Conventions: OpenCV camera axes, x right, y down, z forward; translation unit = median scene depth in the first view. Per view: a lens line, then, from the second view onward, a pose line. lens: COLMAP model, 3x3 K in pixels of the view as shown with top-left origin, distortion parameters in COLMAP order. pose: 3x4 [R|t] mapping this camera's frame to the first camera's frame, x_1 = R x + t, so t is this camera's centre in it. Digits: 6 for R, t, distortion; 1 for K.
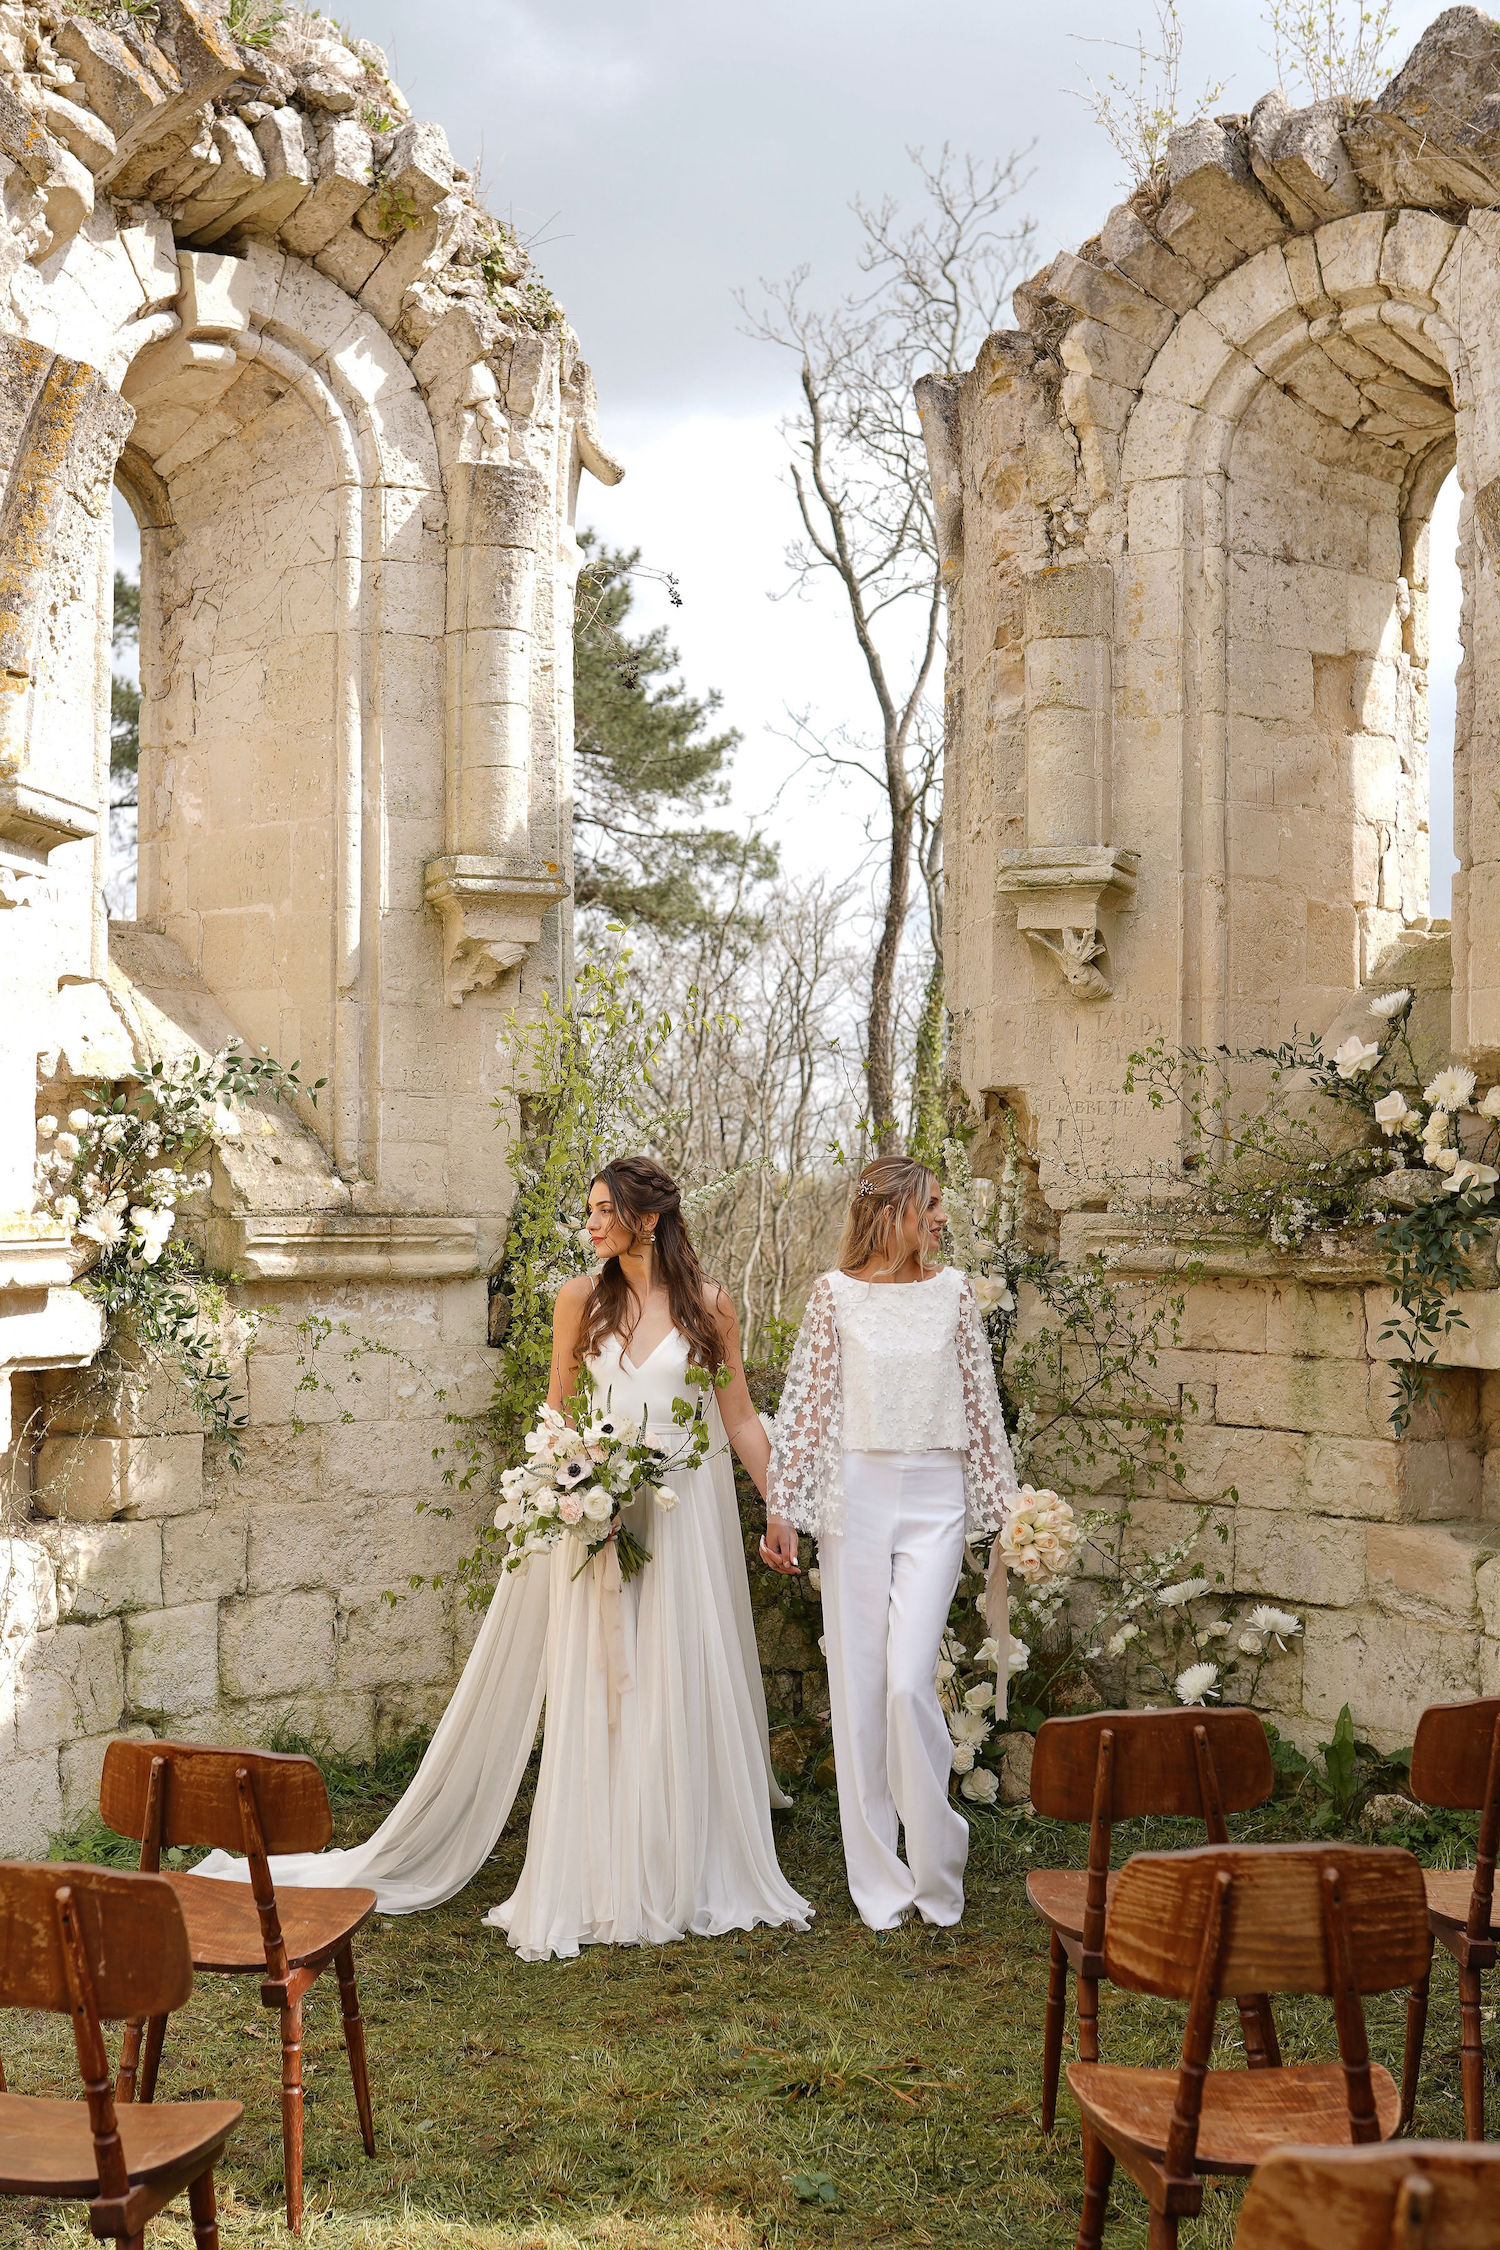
lens RADIAL K [[2606.8, 0, 658.1], [0, 2606.8, 1041.4], [0, 0, 1]] dist [-0.062573, 0.107589]
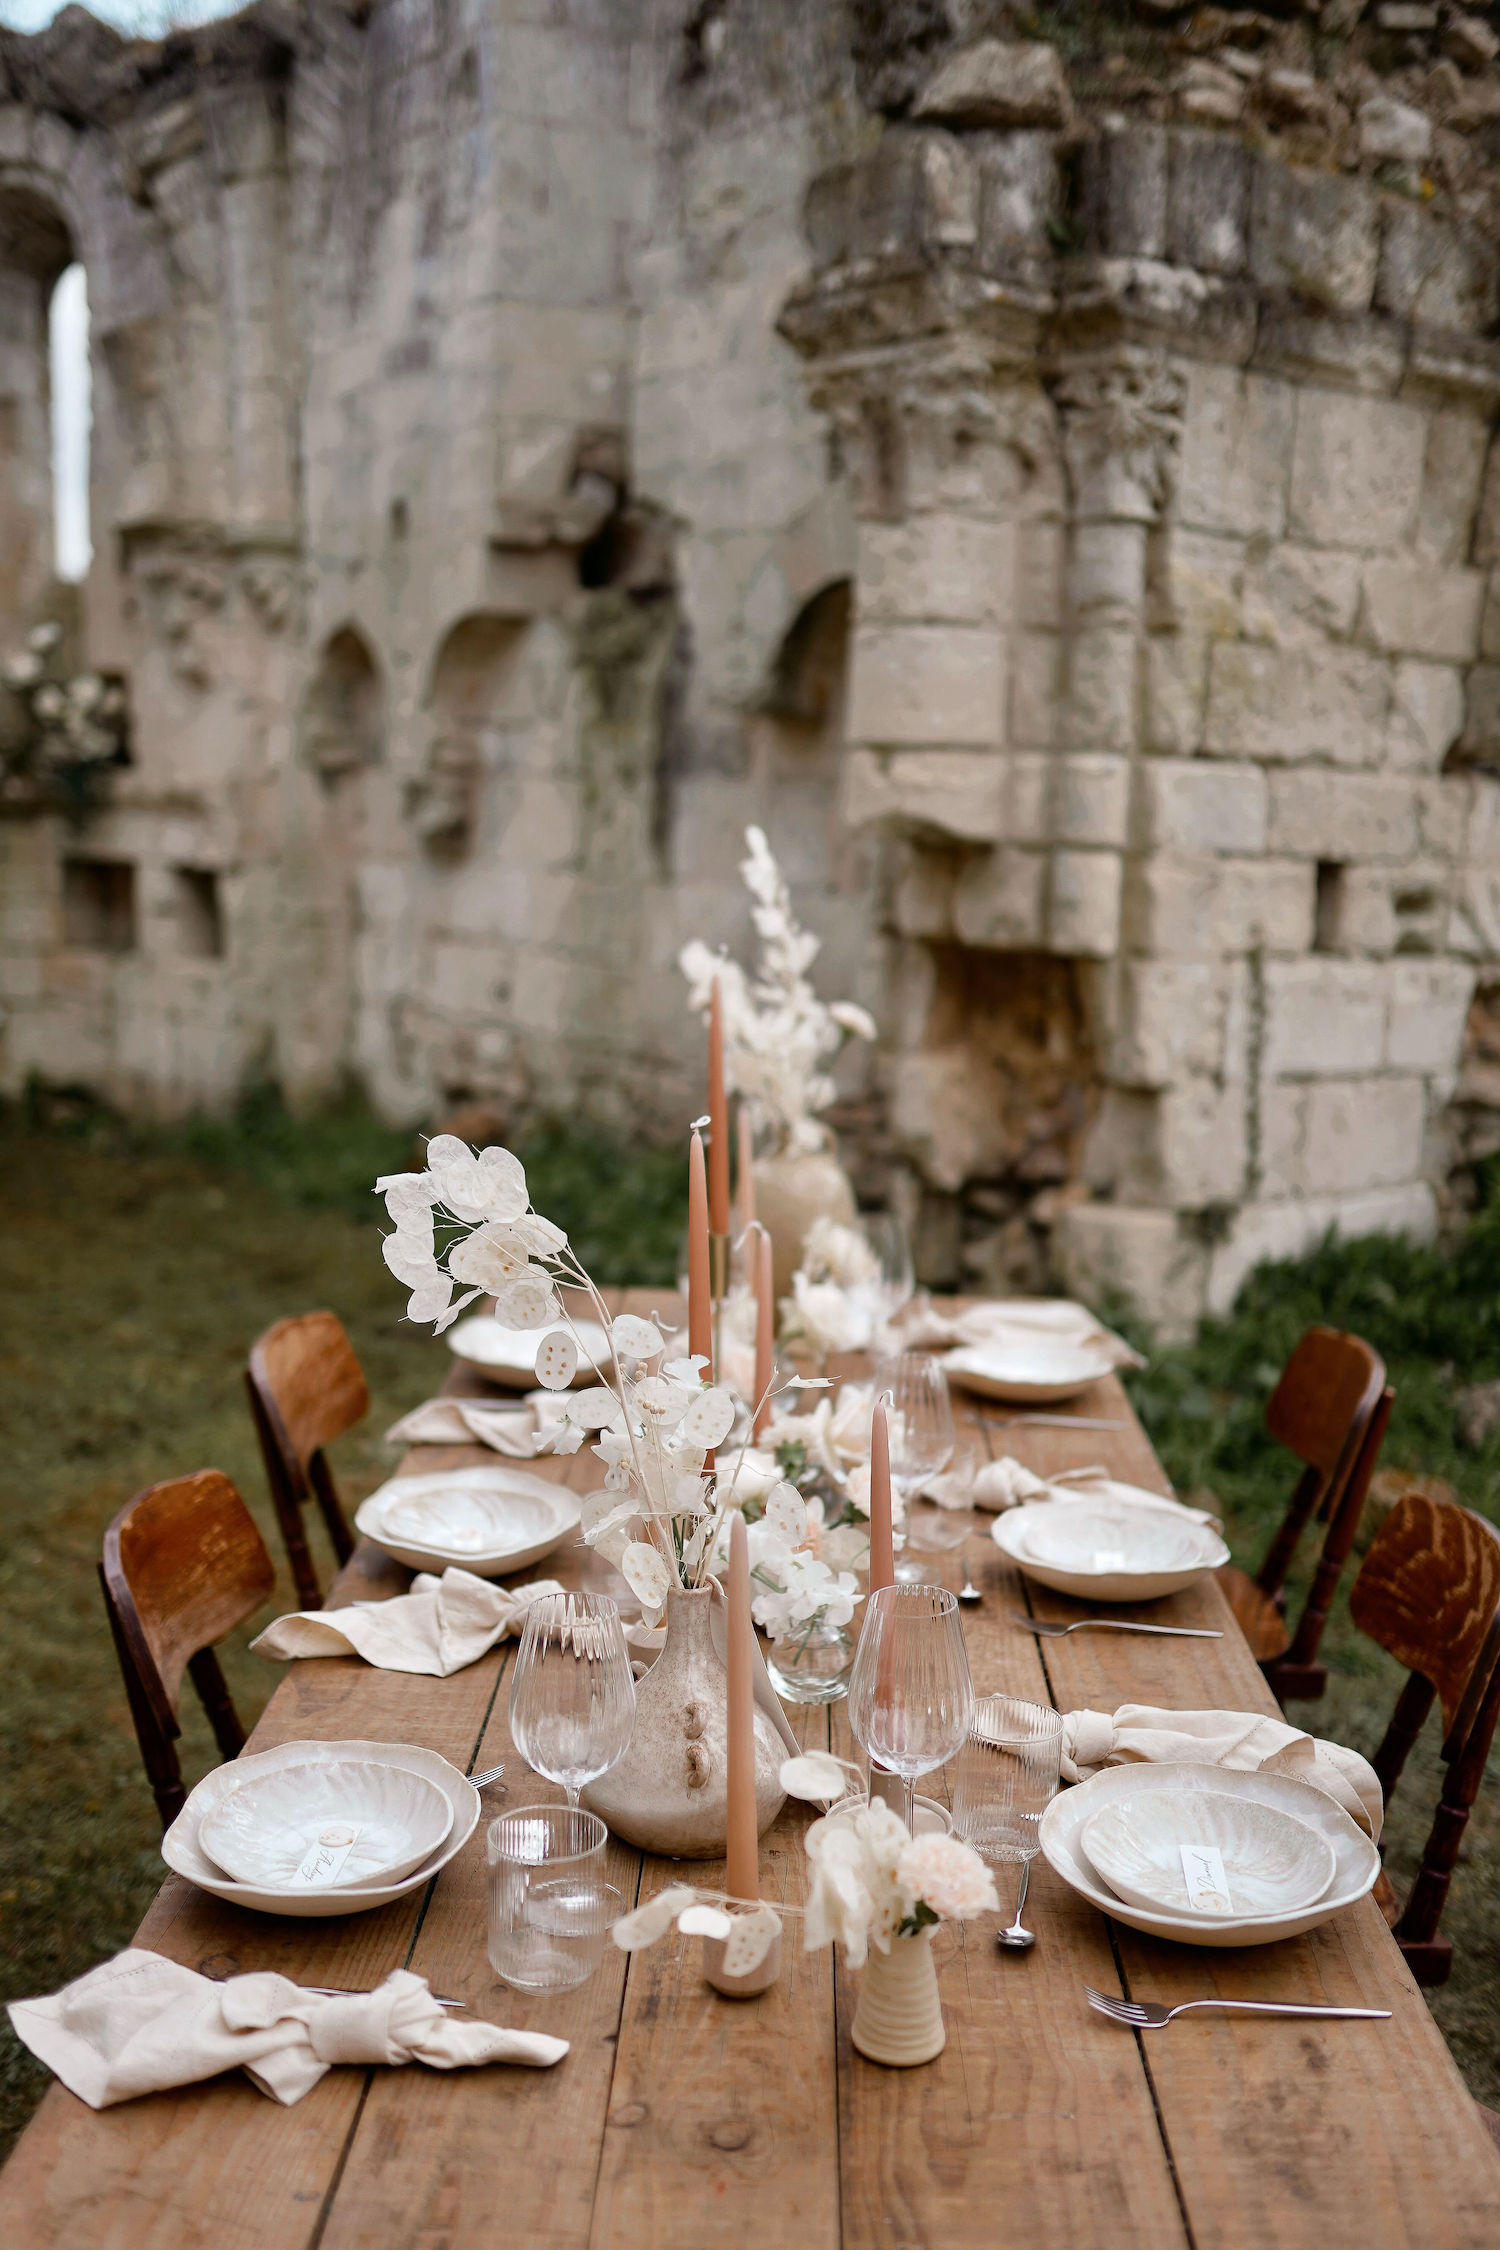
lens RADIAL K [[2158.9, 0, 750.0], [0, 2158.9, 1125.0], [0, 0, 1]] dist [-0.059455, 0.098121]
pose [[0.828285, -0.100777, 0.551170, -0.117860], [-0.037749, 0.971420, 0.234345, -0.045973], [-0.559034, -0.214911, 0.800808, -0.372792]]
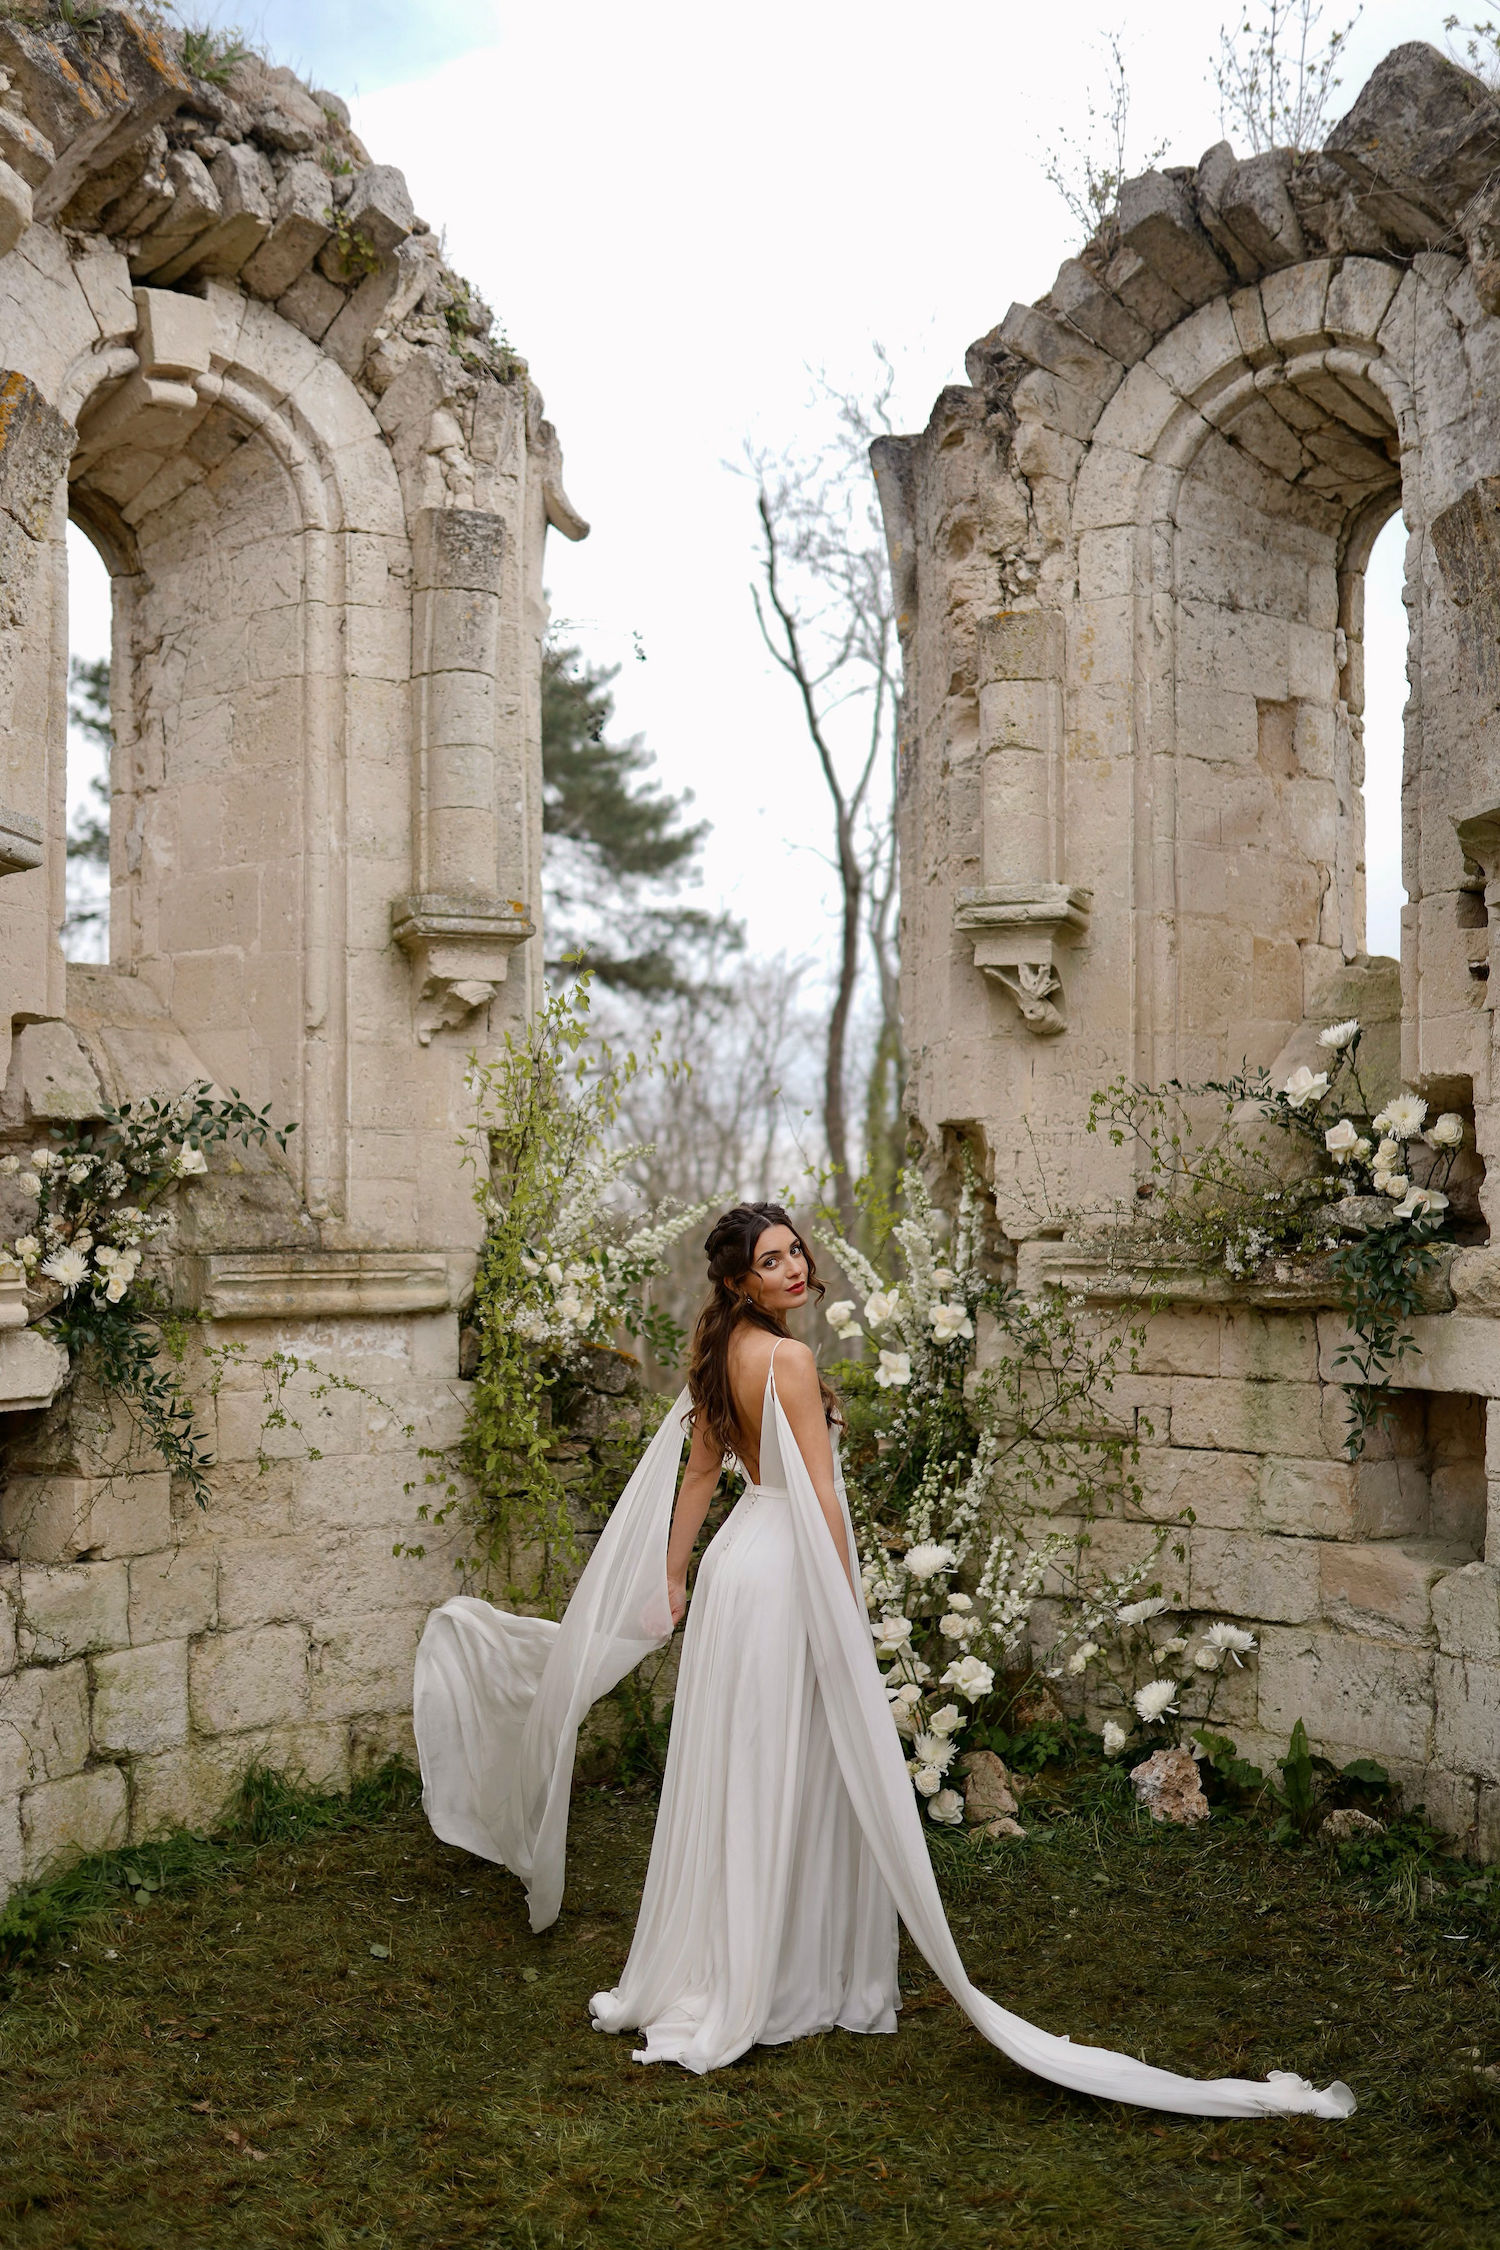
lens RADIAL K [[2234.9, 0, 768.2], [0, 2234.9, 1126.1], [0, 0, 1]] dist [-0.067231, 0.117203]
pose [[0.998434, -0.008186, 0.055336, 0.007943], [0.007457, 0.999883, 0.013373, 0.007661], [-0.055439, -0.012940, 0.998378, 0.128056]]
